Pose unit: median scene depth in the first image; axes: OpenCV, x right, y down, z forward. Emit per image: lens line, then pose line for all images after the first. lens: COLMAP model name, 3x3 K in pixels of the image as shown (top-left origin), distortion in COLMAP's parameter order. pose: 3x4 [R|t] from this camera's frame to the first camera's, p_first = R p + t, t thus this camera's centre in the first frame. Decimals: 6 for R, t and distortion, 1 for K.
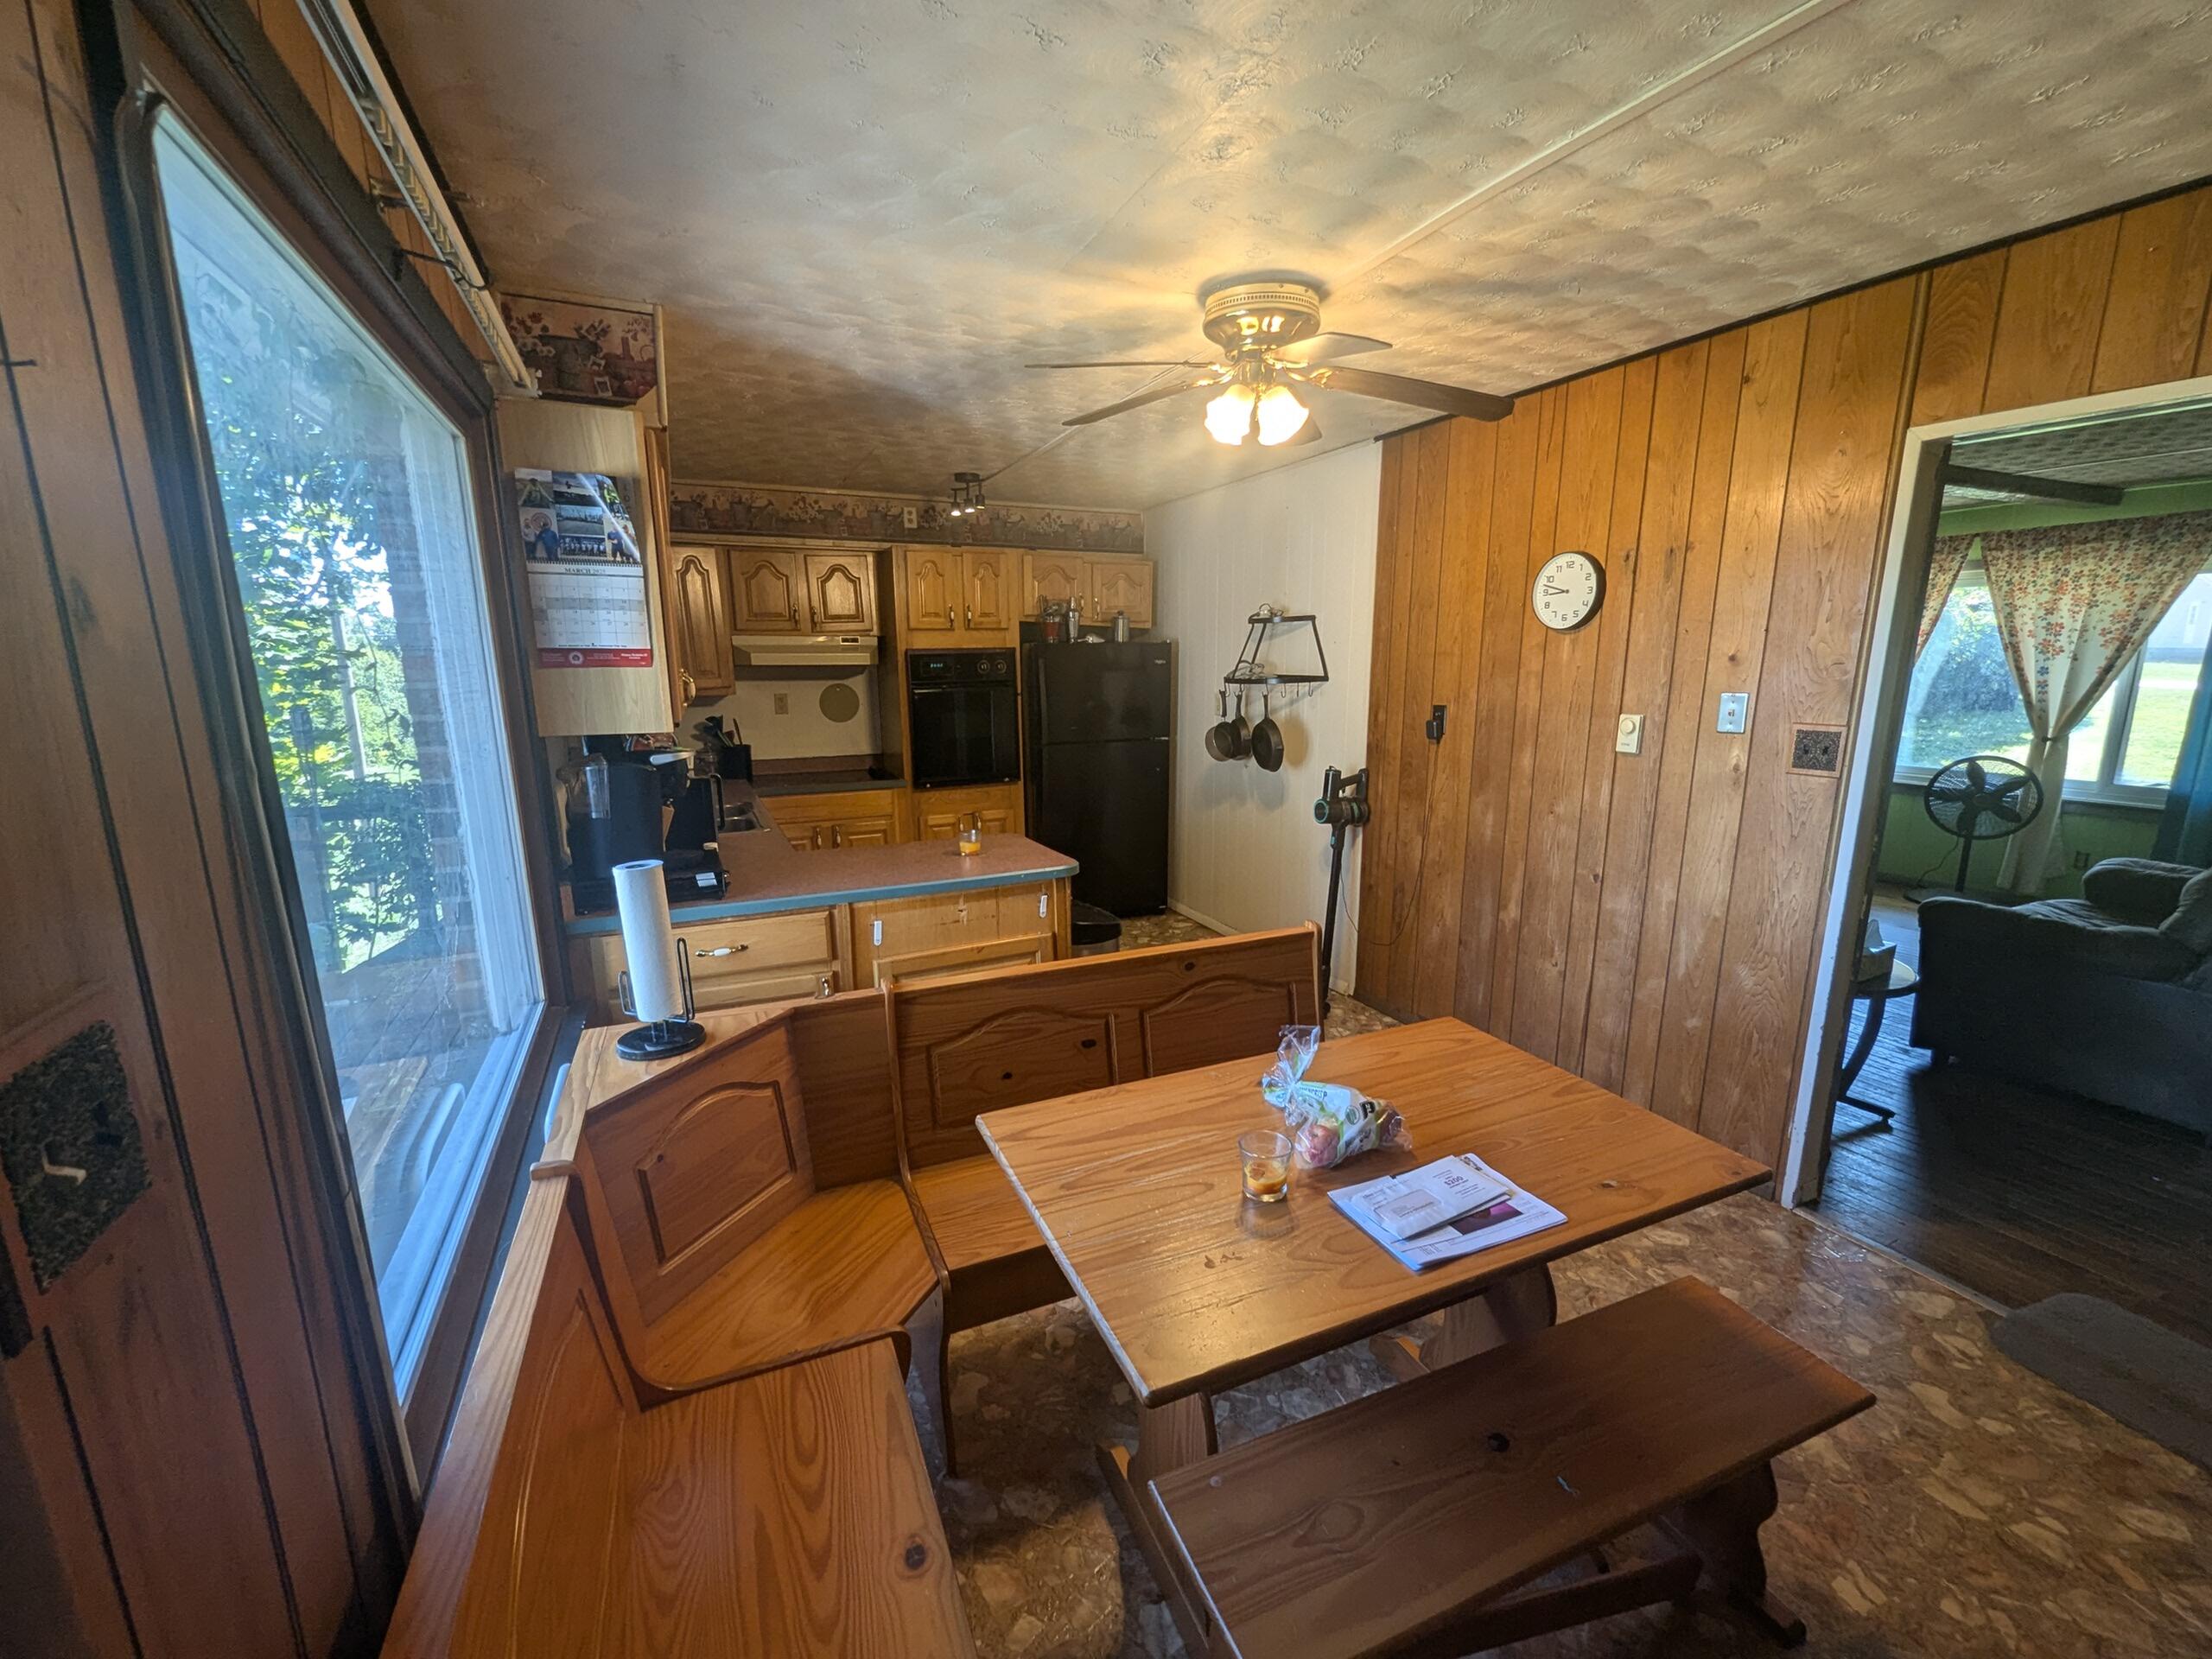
lens RADIAL K [[944.9, 0, 1110.6], [0, 944.9, 857.7], [0, 0, 1]] dist [0.000847, -0.000174]
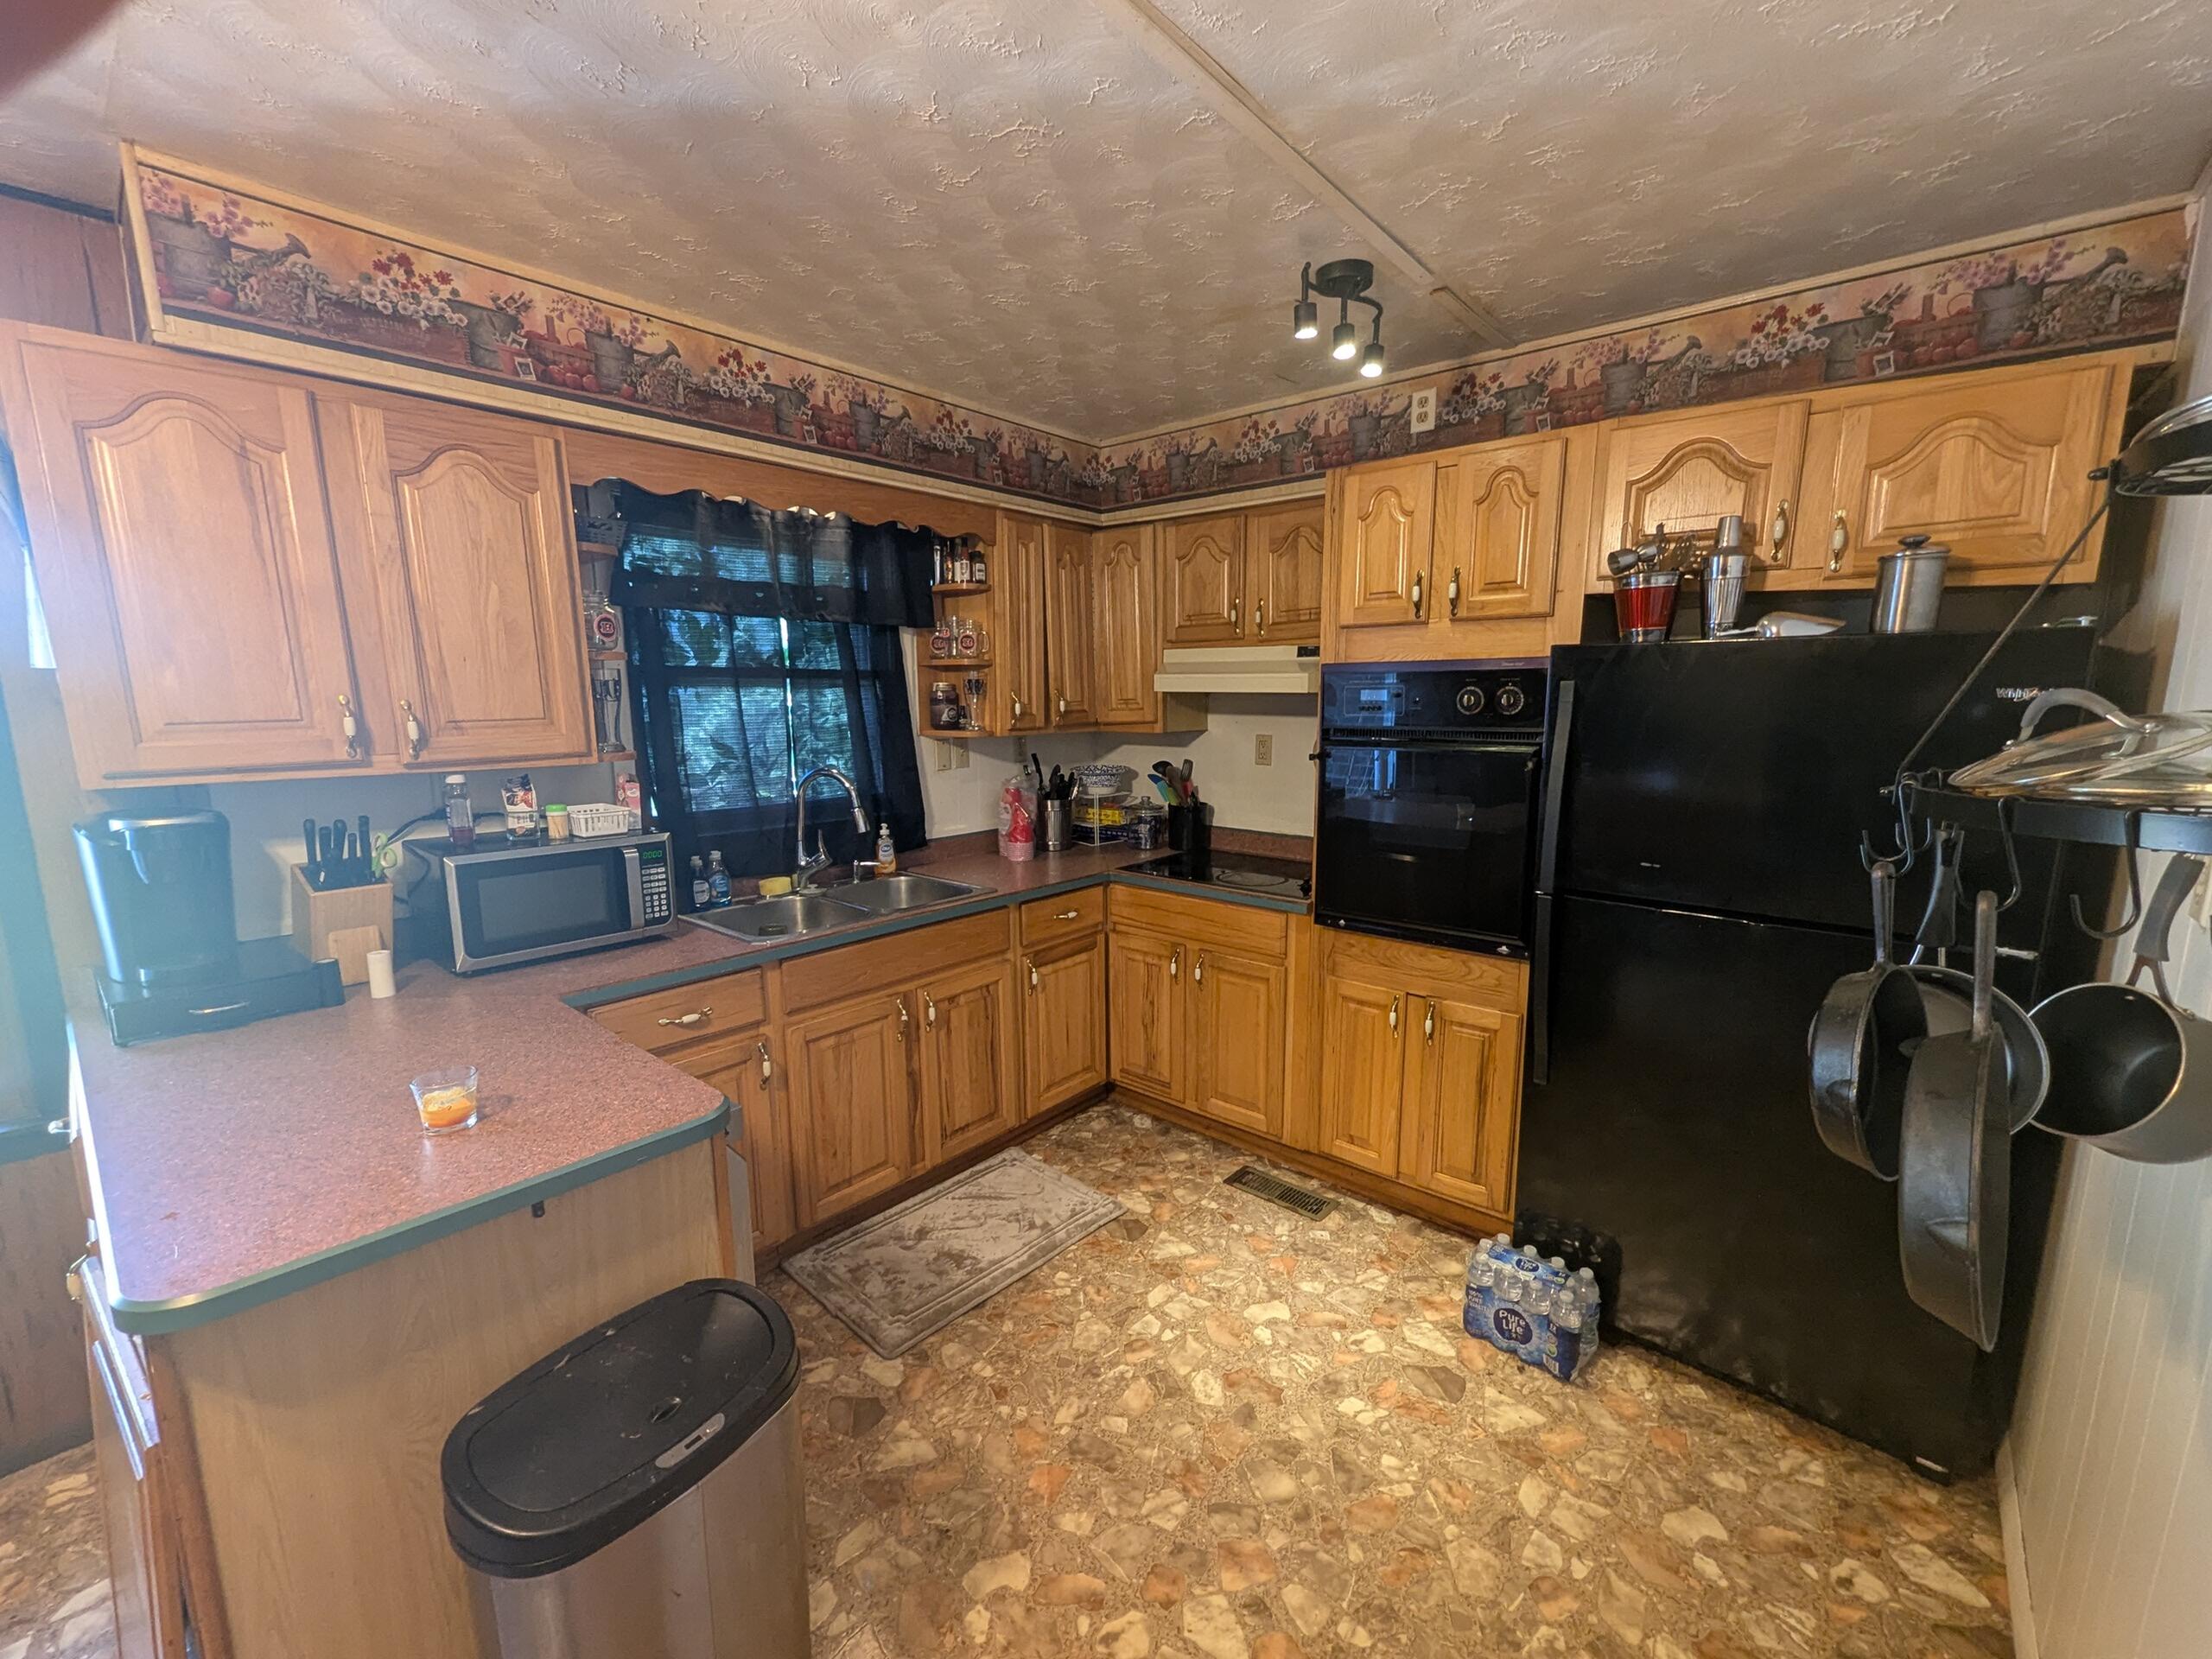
lens RADIAL K [[925.0, 0, 1086.8], [0, 925.0, 845.2], [0, 0, 1]] dist [-0.001006, -0.000176]
pose [[0.378544, 0.160185, -0.911617, 0.259541], [-0.188040, 0.977681, 0.093711, -0.167836], [0.906281, 0.135946, 0.400216, 0.791549]]
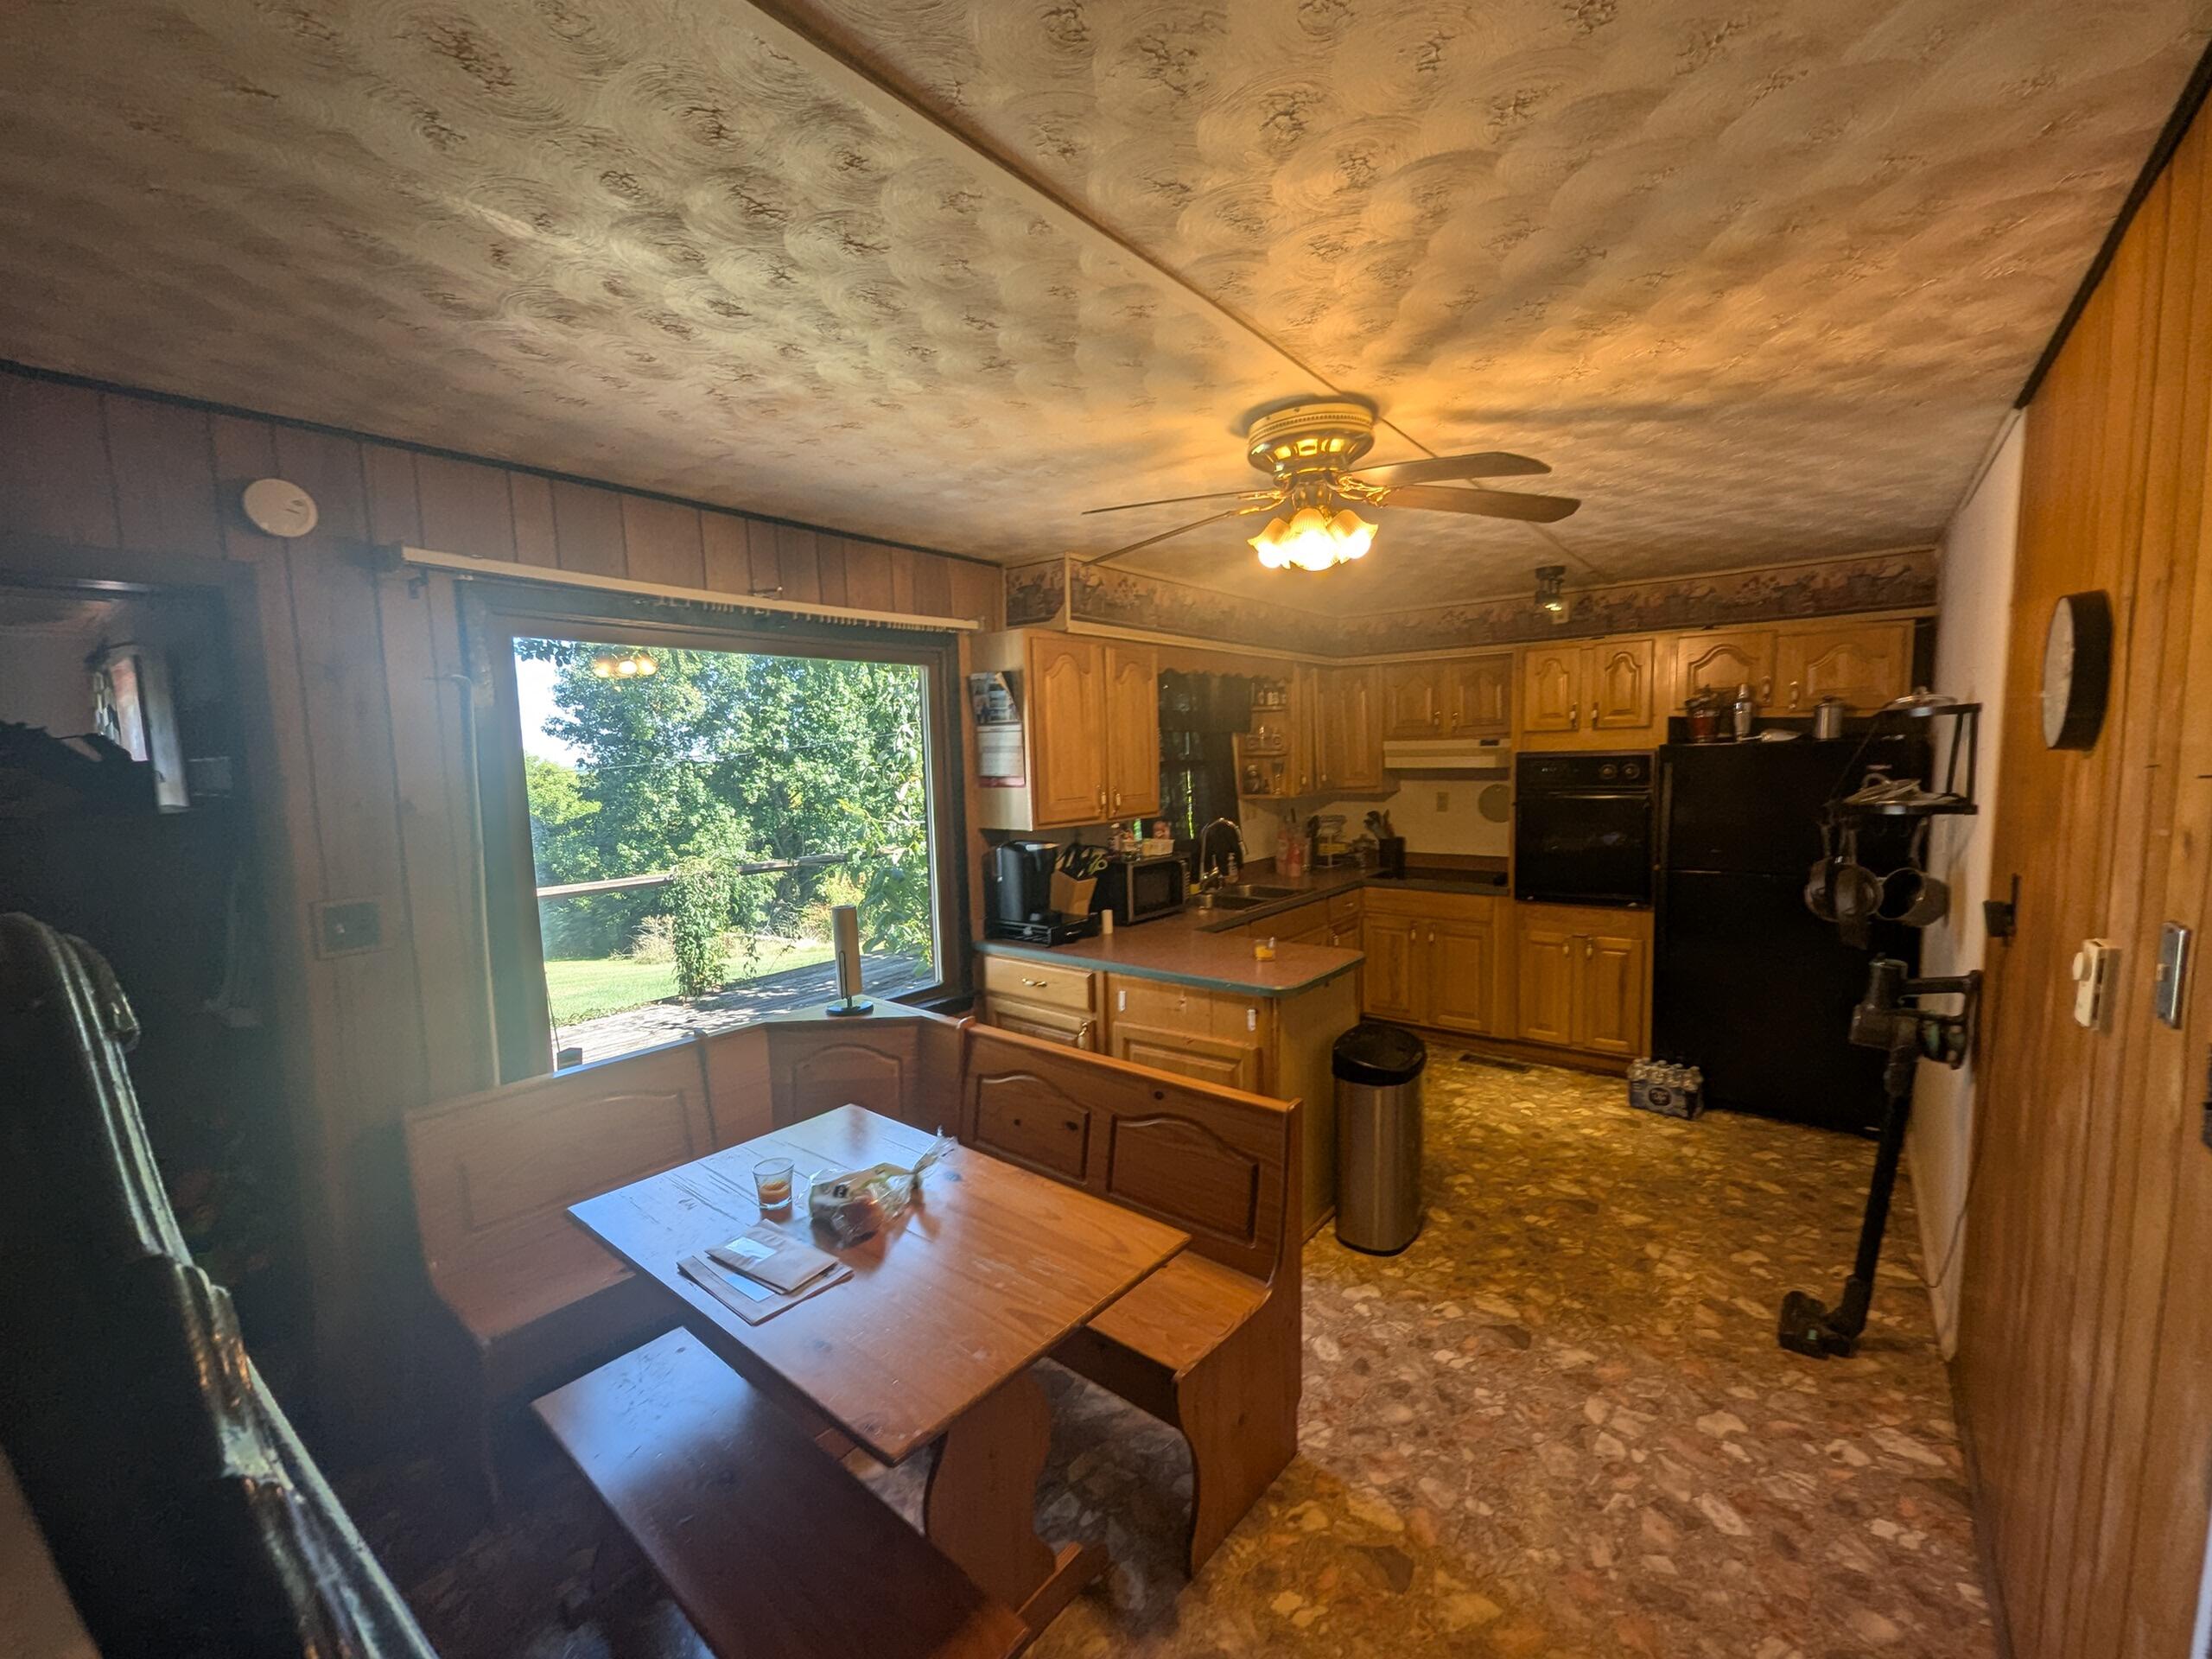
lens RADIAL K [[925.0, 0, 1086.8], [0, 925.0, 845.2], [0, 0, 1]] dist [-0.001006, -0.000176]
pose [[0.412673, 0.087376, -0.906679, 0.530187], [-0.162561, 0.986473, 0.021076, -0.090757], [0.896256, 0.138694, 0.421295, 0.269946]]
